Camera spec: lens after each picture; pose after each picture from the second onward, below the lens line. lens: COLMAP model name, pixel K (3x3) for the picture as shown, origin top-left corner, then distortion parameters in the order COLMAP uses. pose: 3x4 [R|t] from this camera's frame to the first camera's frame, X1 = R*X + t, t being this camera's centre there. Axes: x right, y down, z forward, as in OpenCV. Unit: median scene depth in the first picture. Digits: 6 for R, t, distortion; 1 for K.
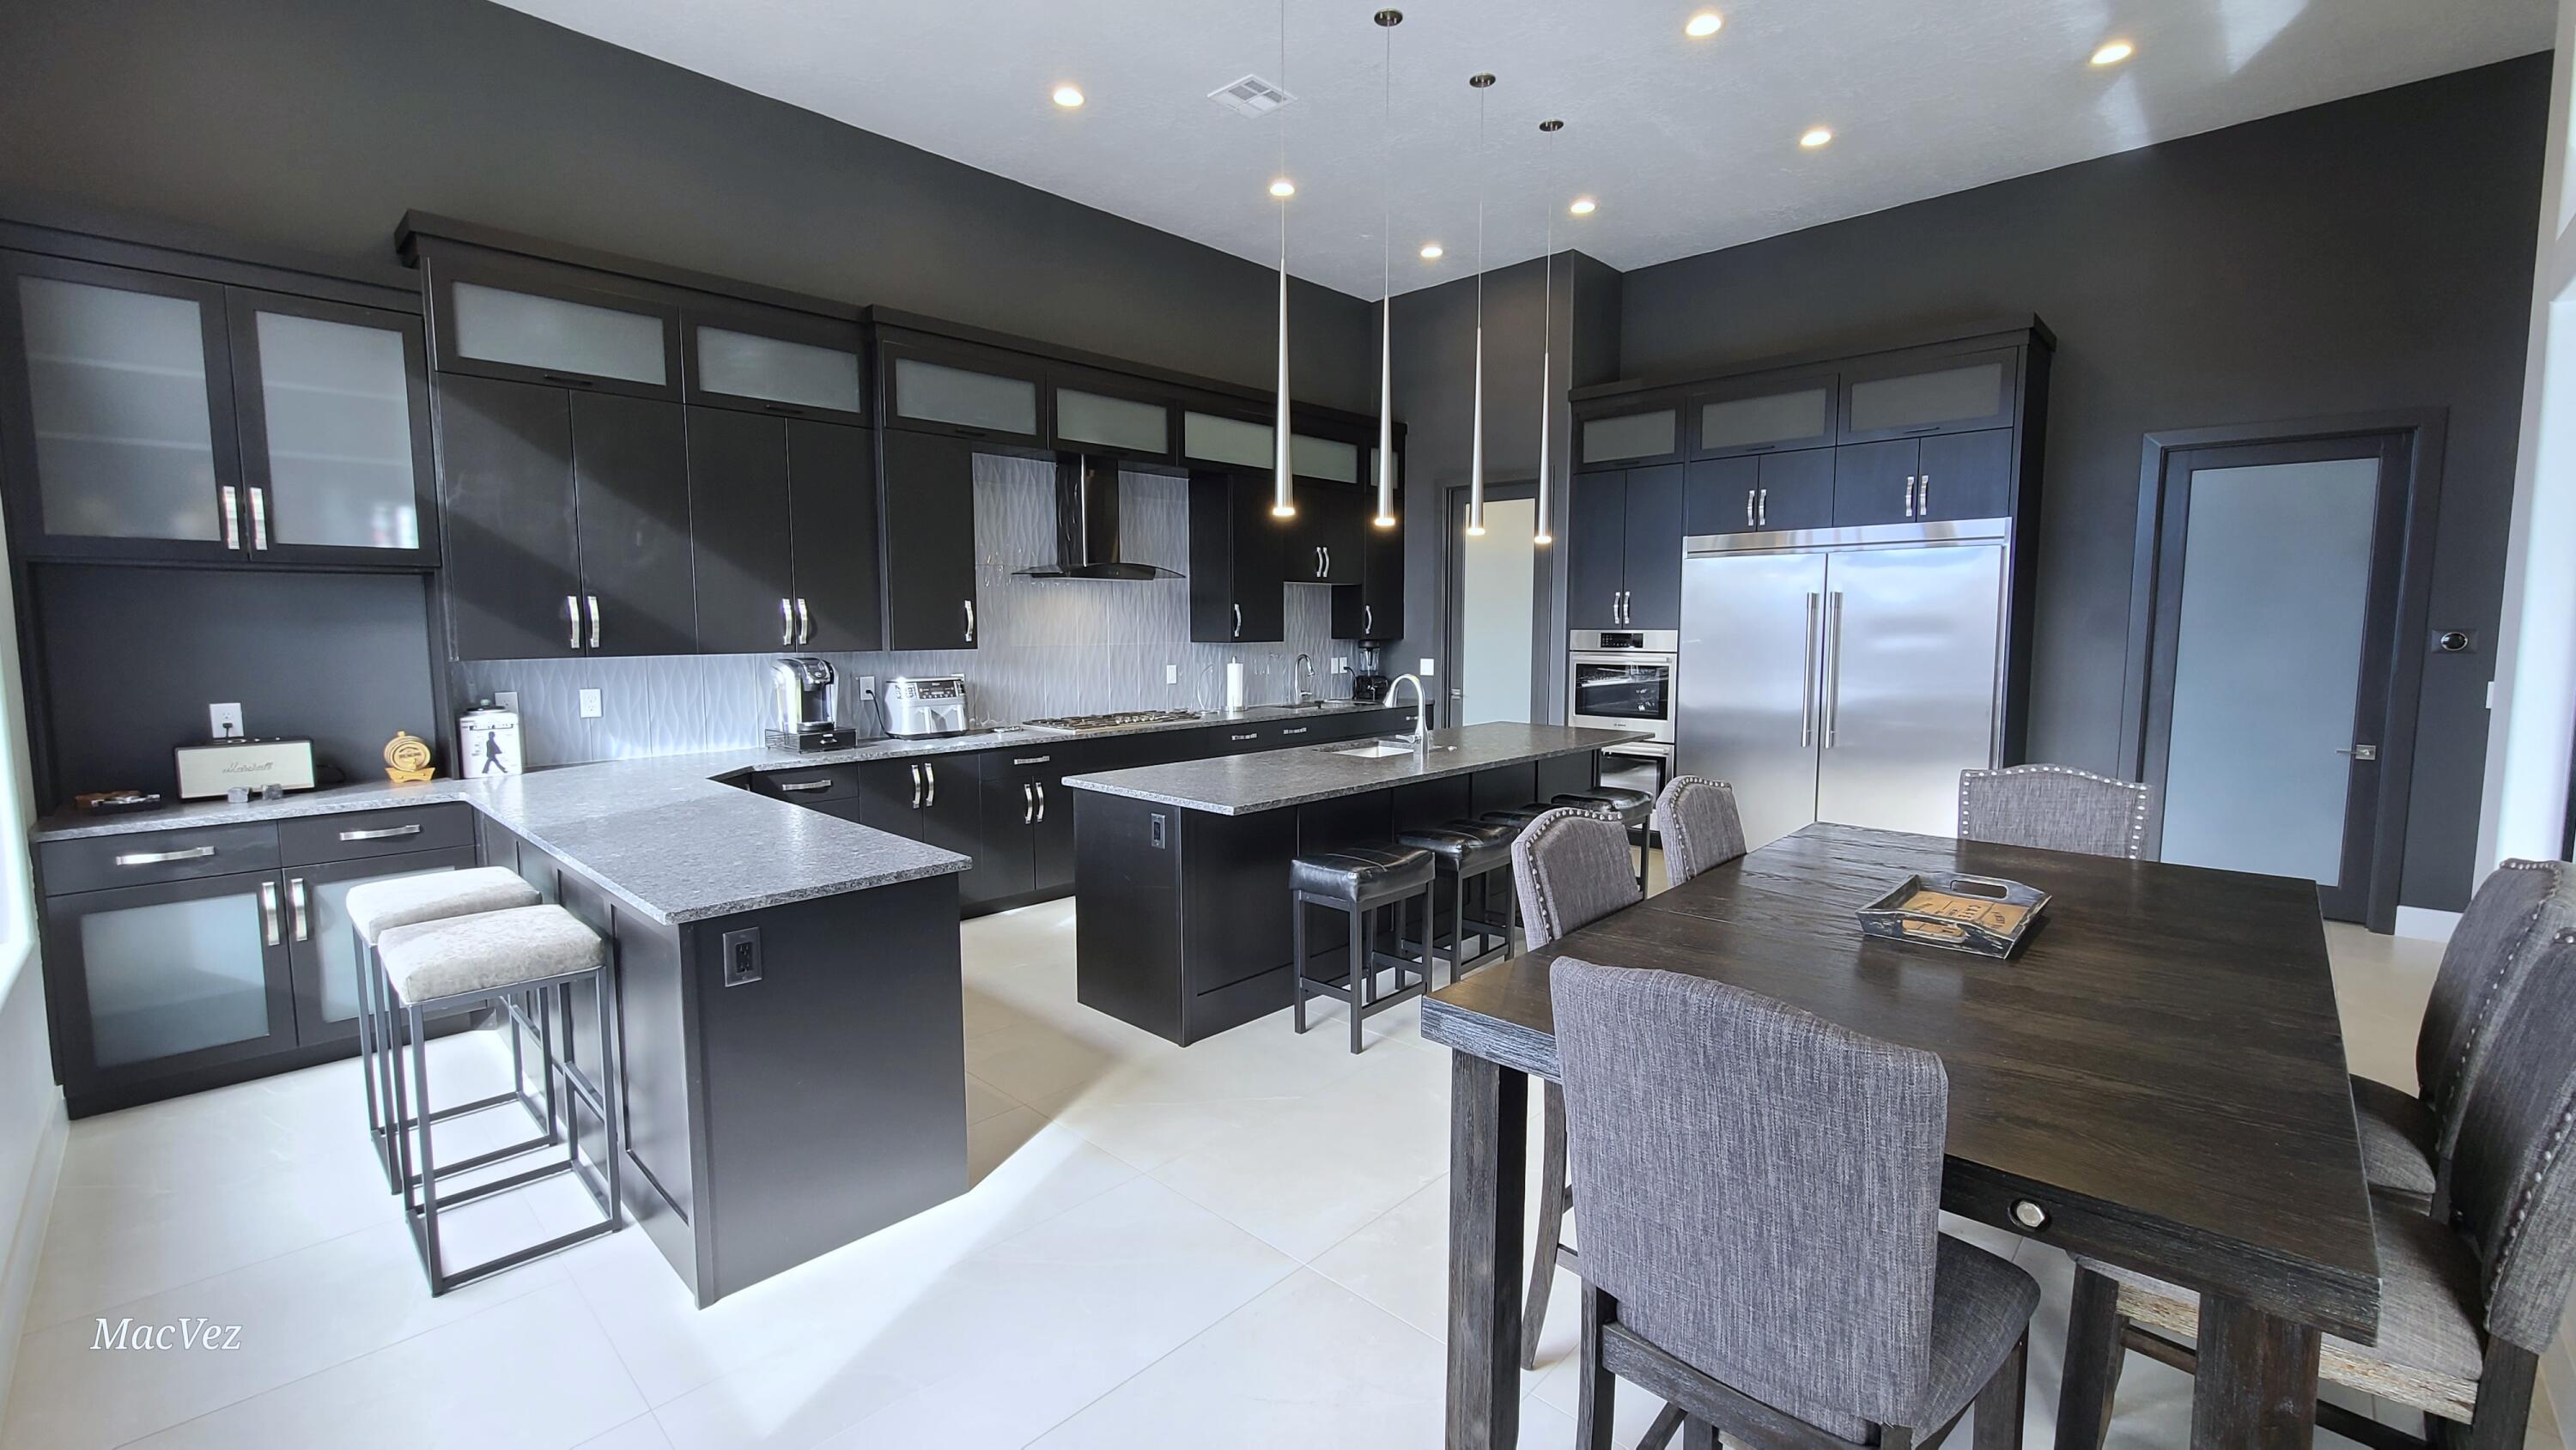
lens RADIAL K [[1063.2, 0, 1294.9], [0, 1063.2, 717.9], [0, 0, 1]] dist [0.002168, 0.000142]
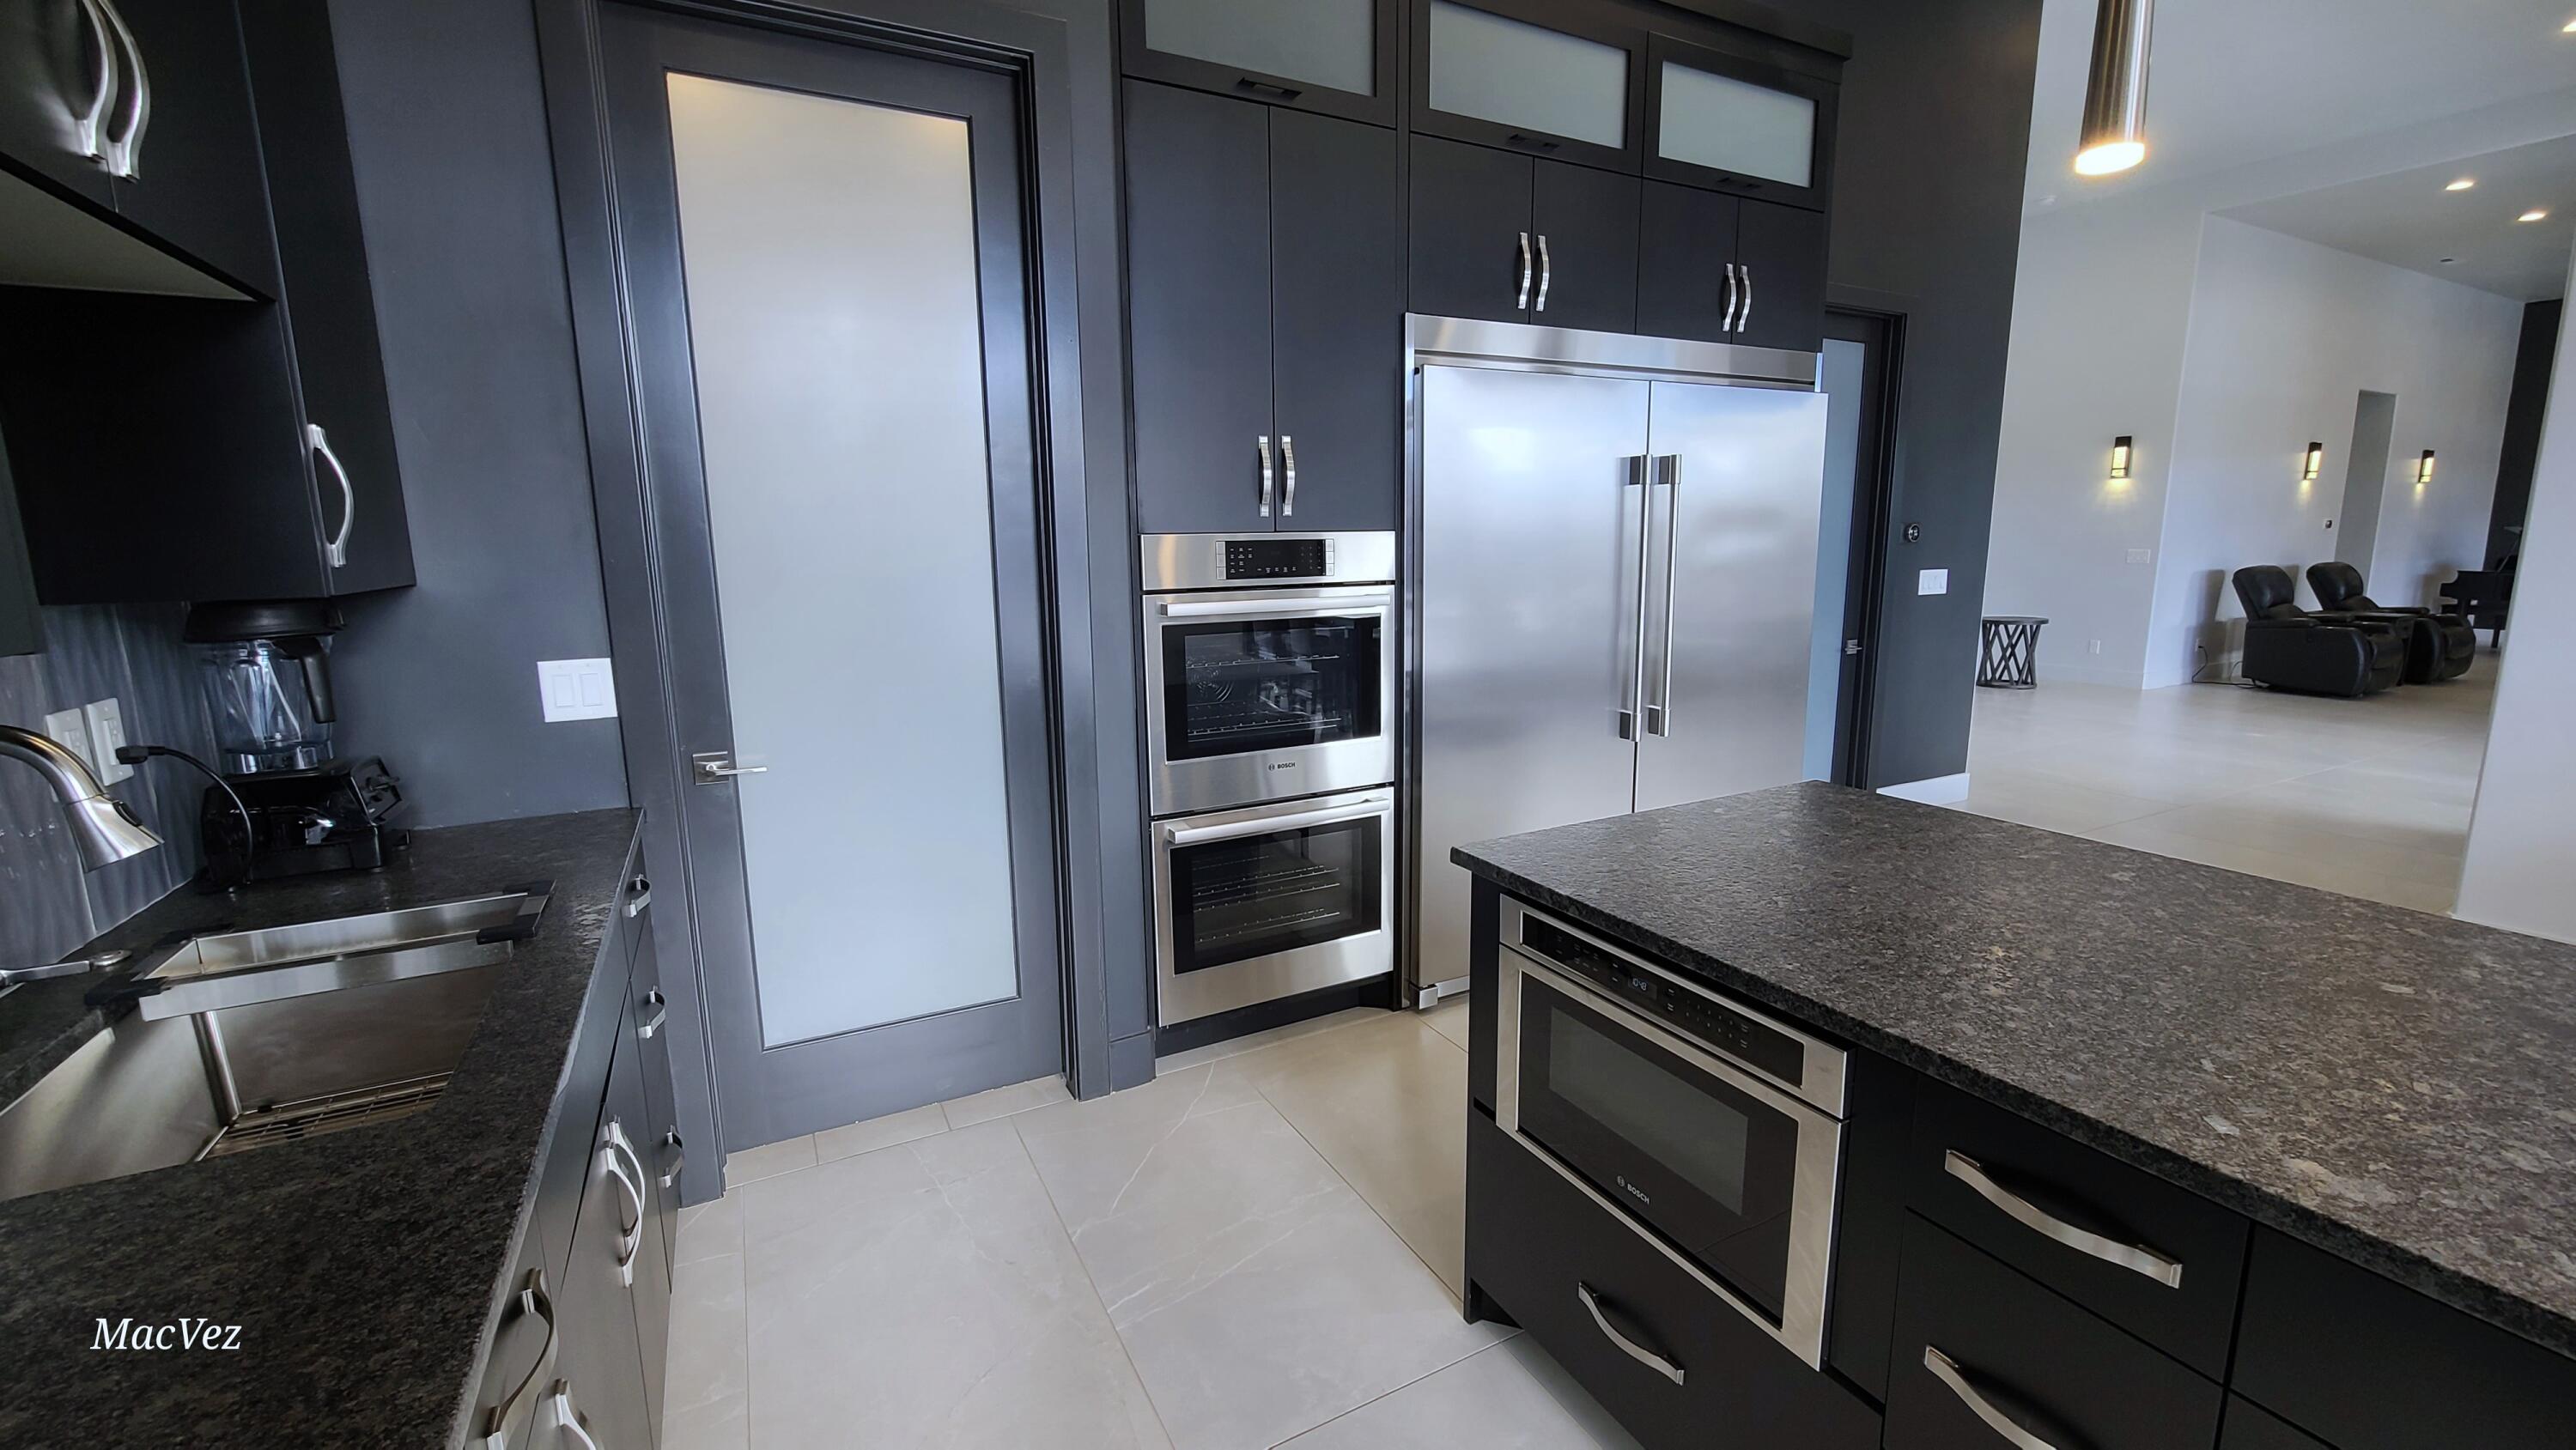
lens RADIAL K [[1063.2, 0, 1294.9], [0, 1063.2, 717.9], [0, 0, 1]] dist [0.002168, 0.000142]
pose [[0.303239, -0.167903, 0.938006, -0.080802], [0.096038, 0.984727, 0.145219, -0.073610], [-0.948063, 0.046049, 0.314733, 0.893871]]
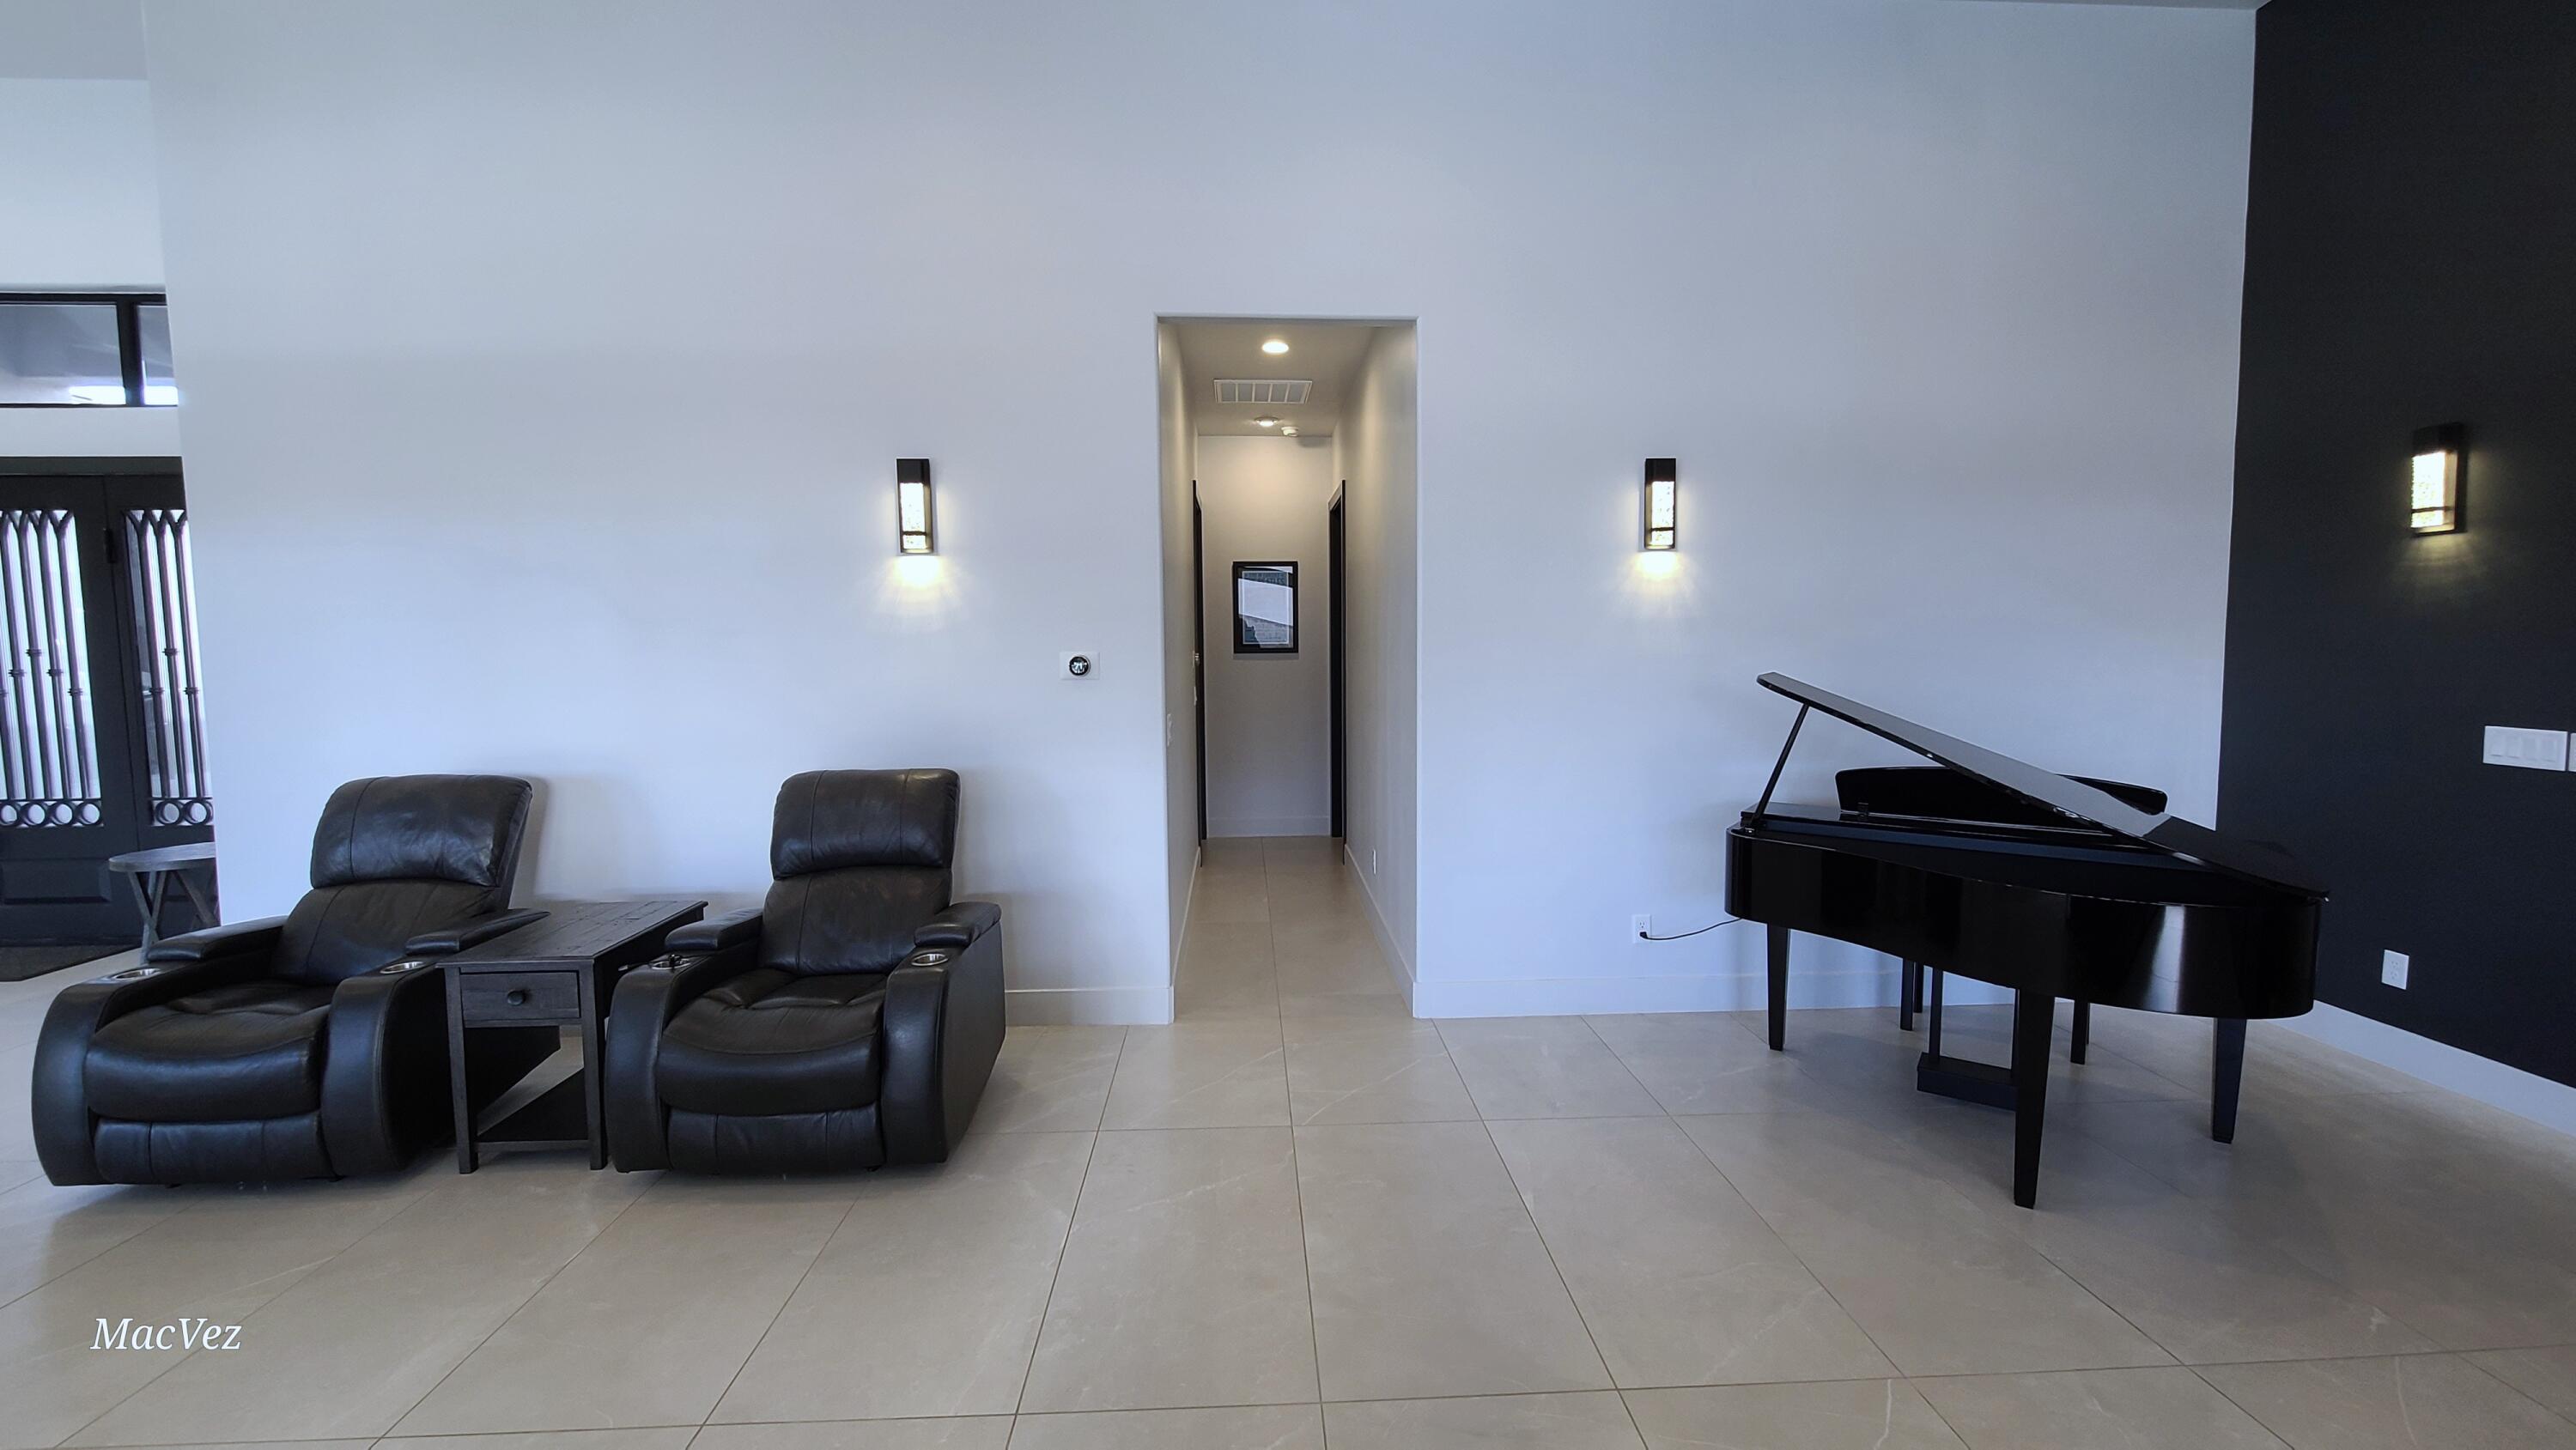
lens RADIAL K [[1145.8, 0, 1288.0], [0, 1145.8, 725.0], [0, 0, 1]] dist [0.001759, 0.000243]
pose [[0.687399, -0.066608, 0.723219, 1.850455], [0.072217, 0.997119, 0.023194, 0.058112], [-0.722680, 0.036286, 0.690229, -0.805015]]
